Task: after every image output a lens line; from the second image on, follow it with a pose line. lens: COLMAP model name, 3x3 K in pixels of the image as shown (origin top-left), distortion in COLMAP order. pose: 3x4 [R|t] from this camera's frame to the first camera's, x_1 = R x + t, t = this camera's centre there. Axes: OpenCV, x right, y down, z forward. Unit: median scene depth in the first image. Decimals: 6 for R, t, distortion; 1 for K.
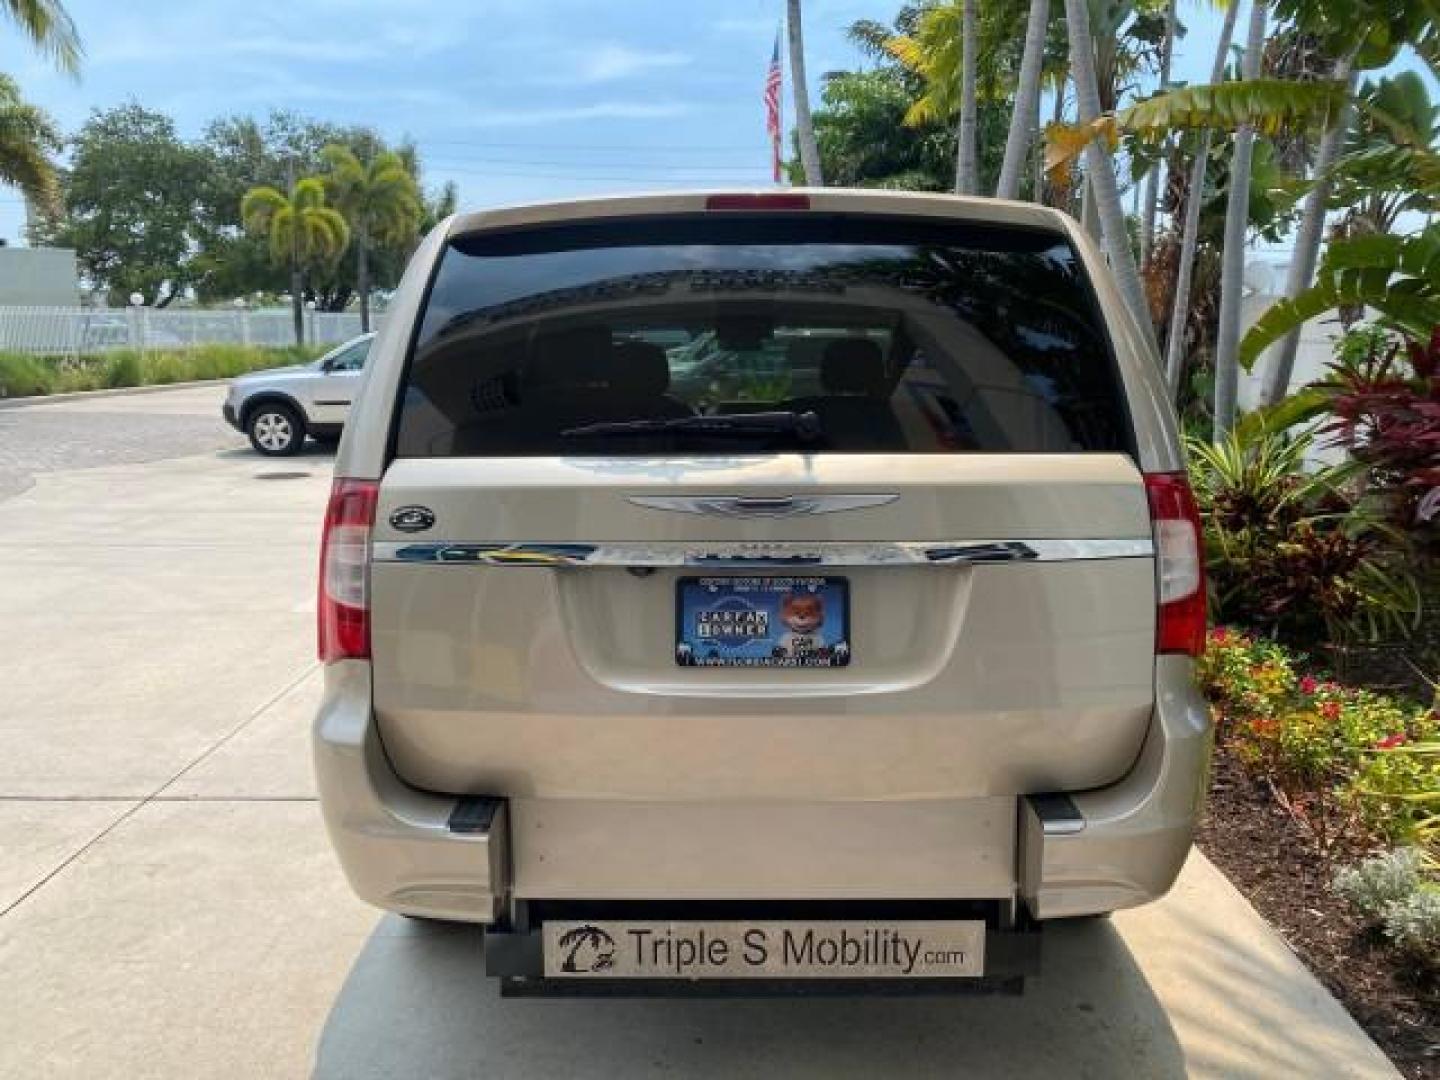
lens RADIAL K [[1110.1, 0, 729.8], [0, 1110.1, 535.0], [0, 0, 1]] dist [0.001743, 0.003620]
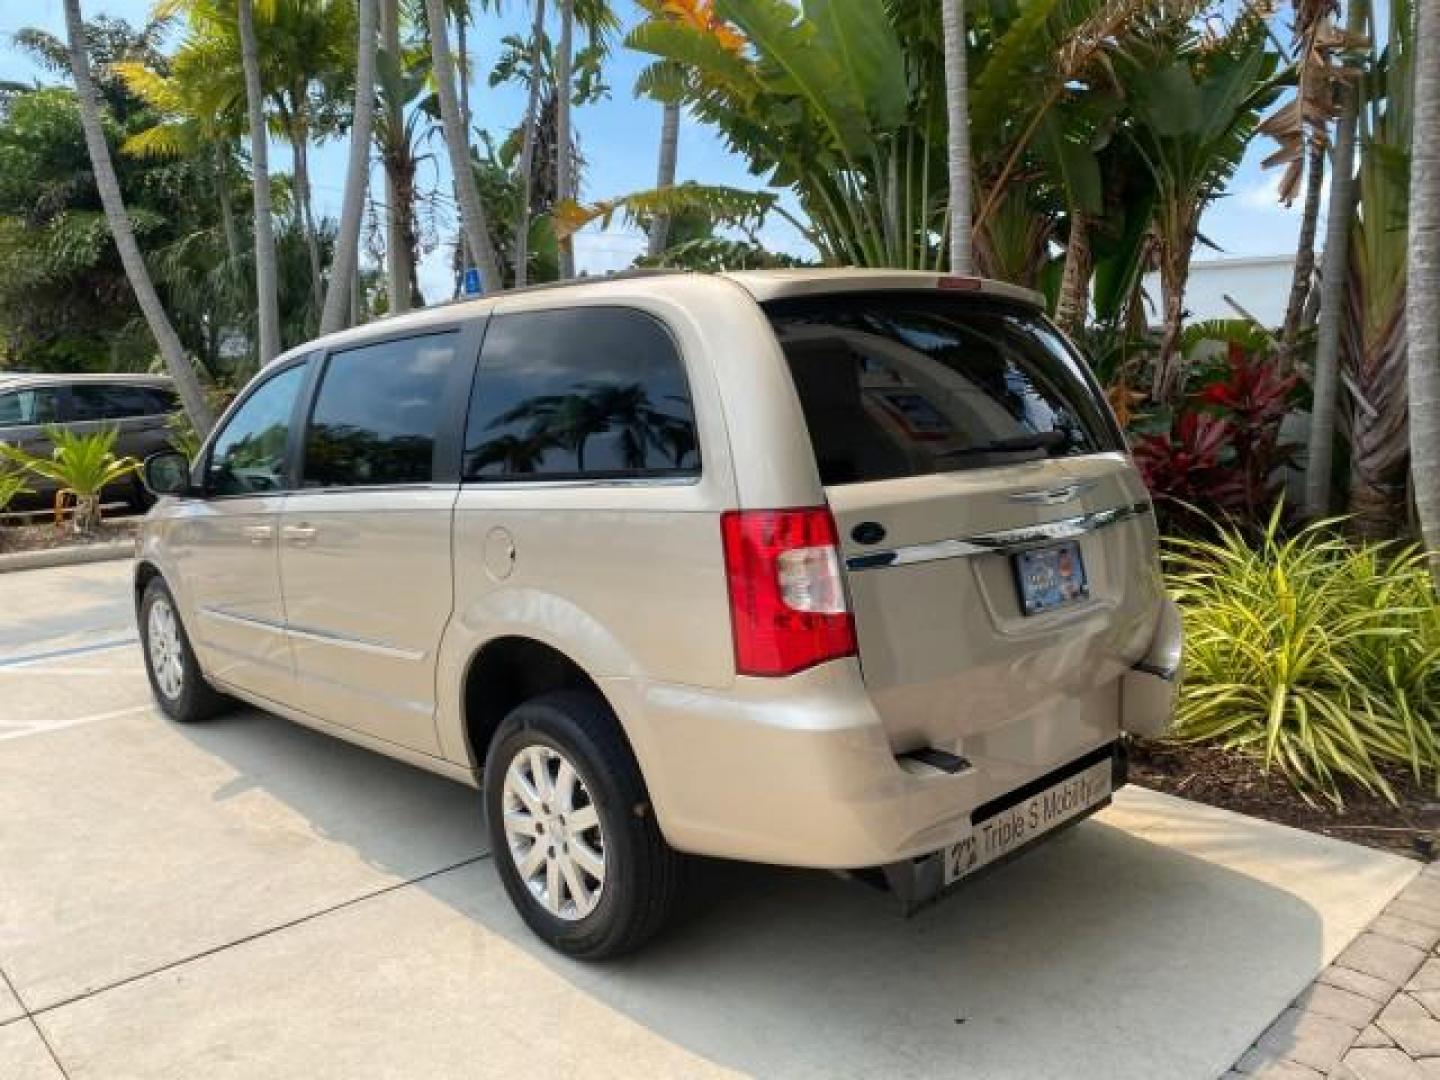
lens RADIAL K [[1104.9, 0, 720.0], [0, 1104.9, 540.0], [0, 0, 1]] dist [0.006426, -0.002718]
pose [[0.719691, -0.105931, 0.686166, -0.216960], [0.131264, 0.991229, 0.015349, -0.008425], [-0.681773, 0.079023, 0.727283, 0.042009]]
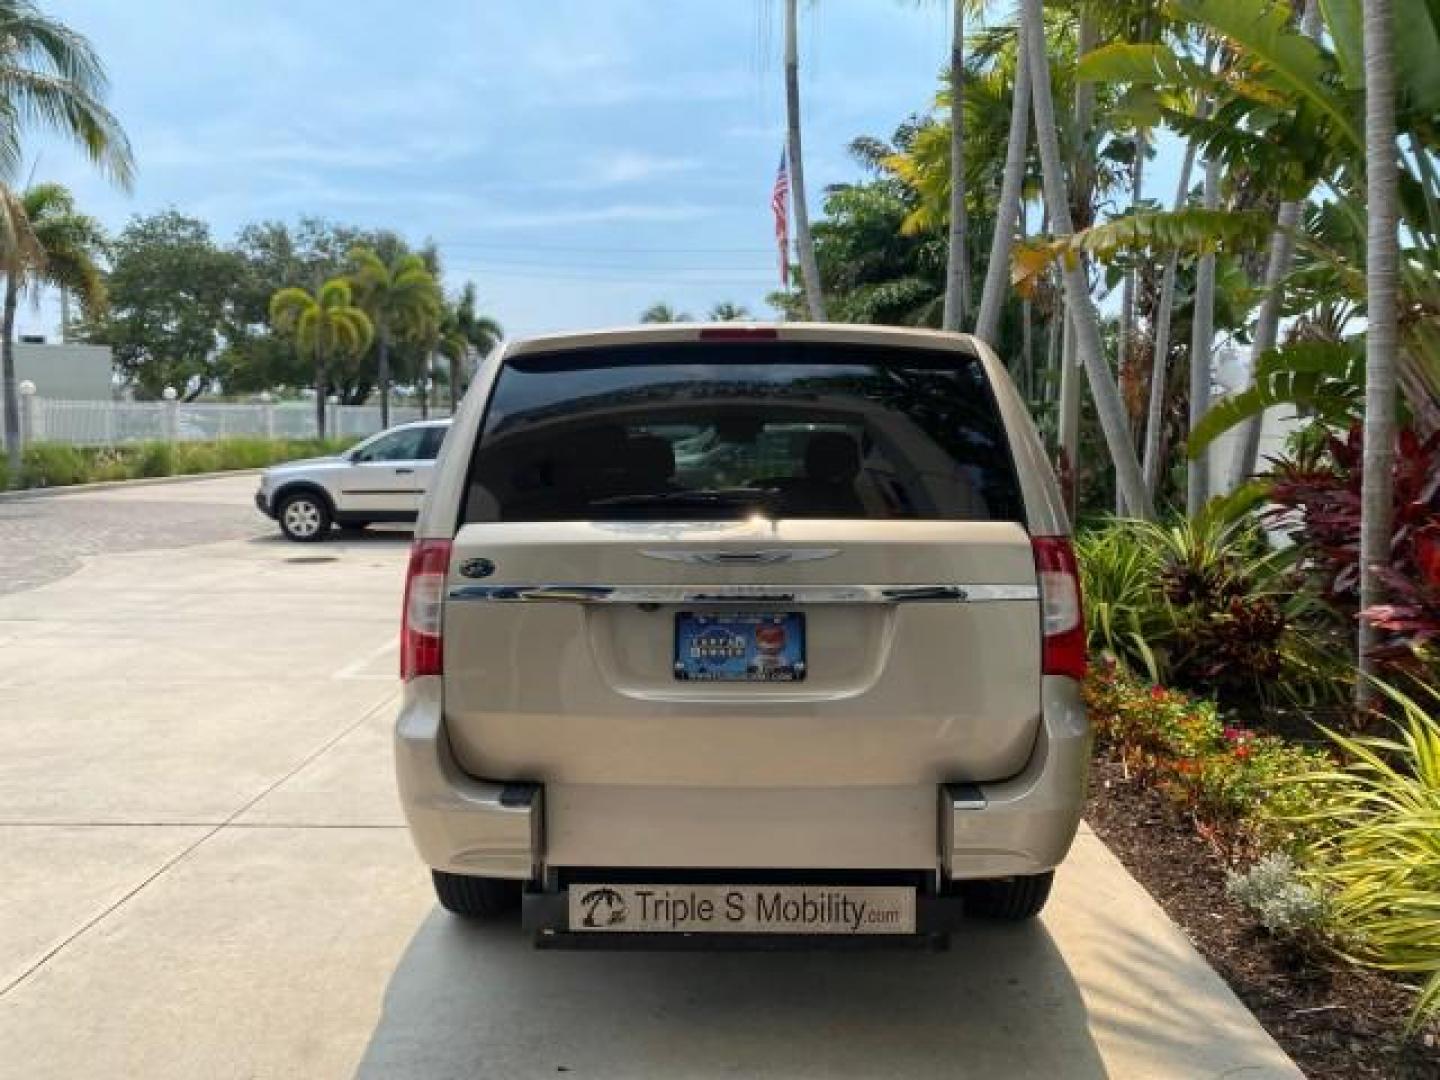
lens RADIAL K [[1112.2, 0, 721.9], [0, 1112.2, 534.2], [0, 0, 1]] dist [-0.003293, 0.000158]
pose [[0.999873, 0.003528, -0.015512, 0.004827], [-0.004804, 0.996536, -0.083024, 0.009353], [0.015166, 0.083088, 0.996427, -0.056421]]
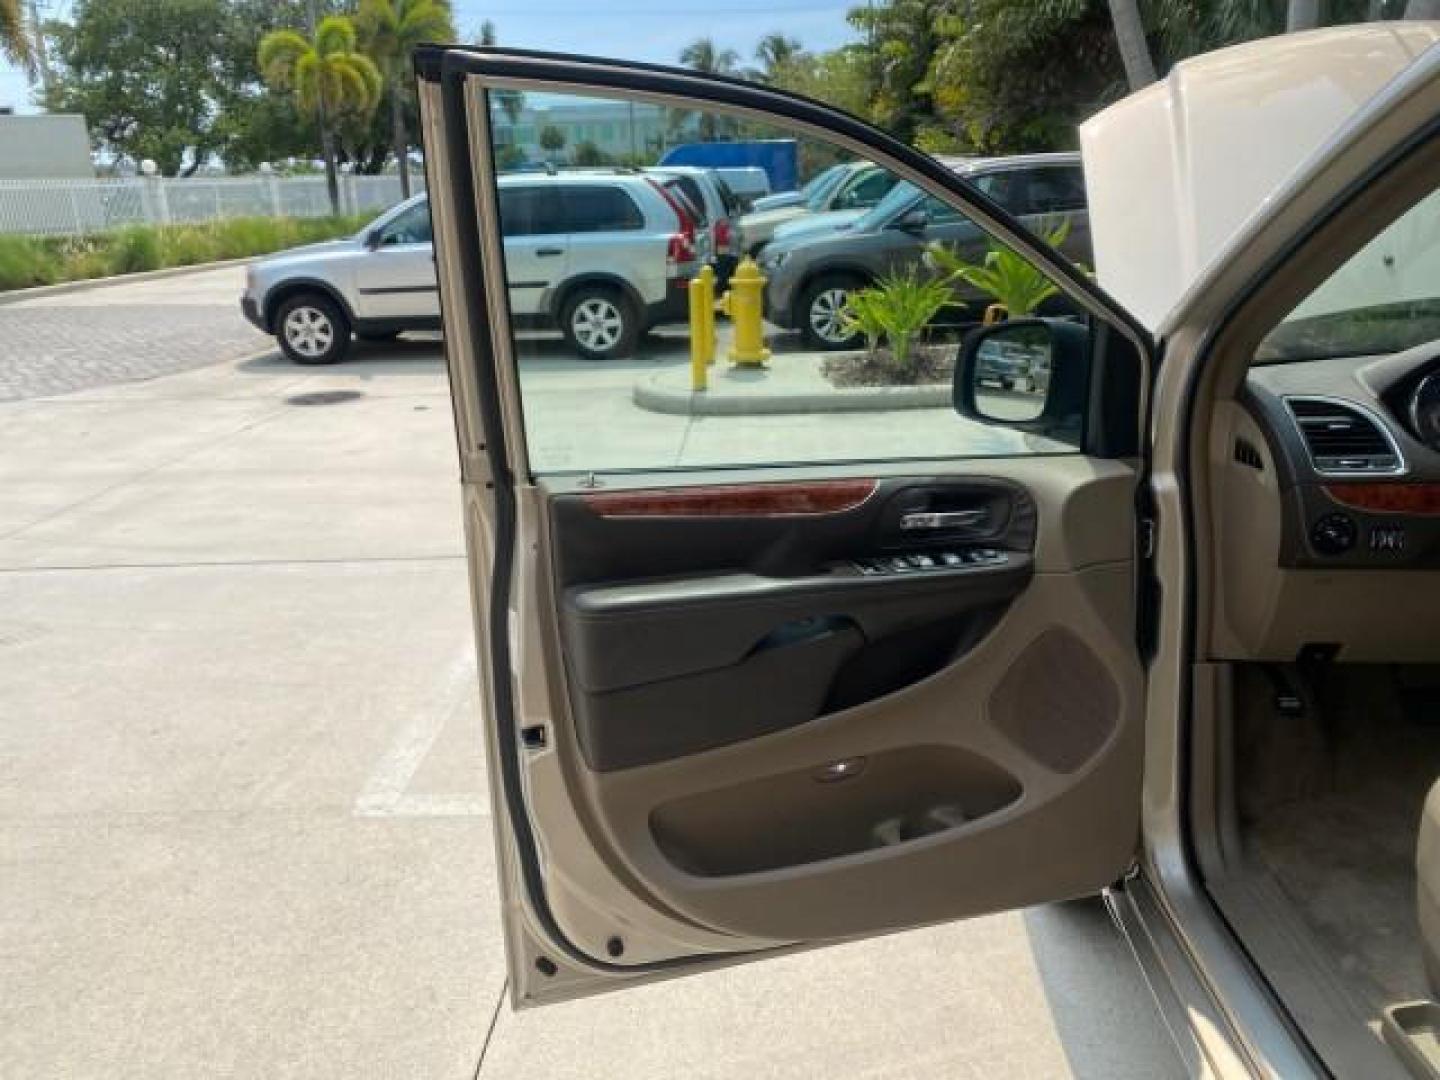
lens RADIAL K [[1107.2, 0, 724.0], [0, 1107.2, 540.1], [0, 0, 1]] dist [0.001202, 0.003692]
pose [[0.998420, -0.024556, -0.050541, -0.121583], [0.030875, 0.991254, 0.128307, -0.051503], [0.046948, -0.129665, 0.990446, 0.319203]]
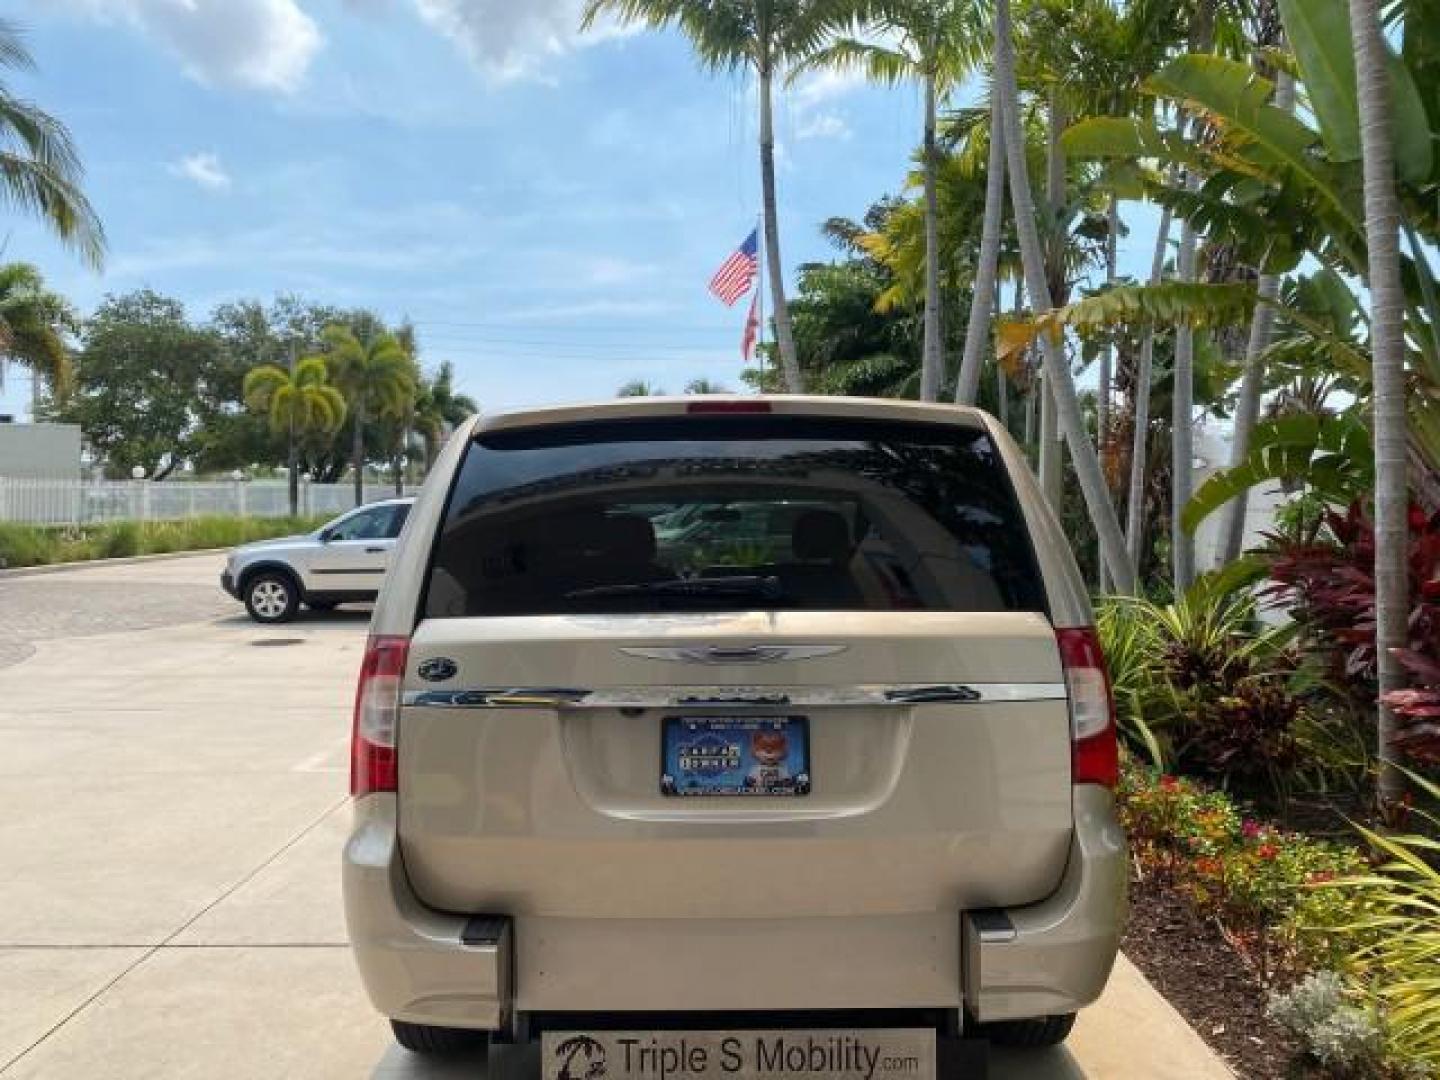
lens RADIAL K [[1107.2, 0, 724.0], [0, 1107.2, 540.1], [0, 0, 1]] dist [0.001202, 0.003692]
pose [[0.999955, -0.004041, 0.008626, 0.001432], [0.005244, 0.989519, -0.144310, 0.003583], [-0.007953, 0.144348, 0.989495, -0.032523]]
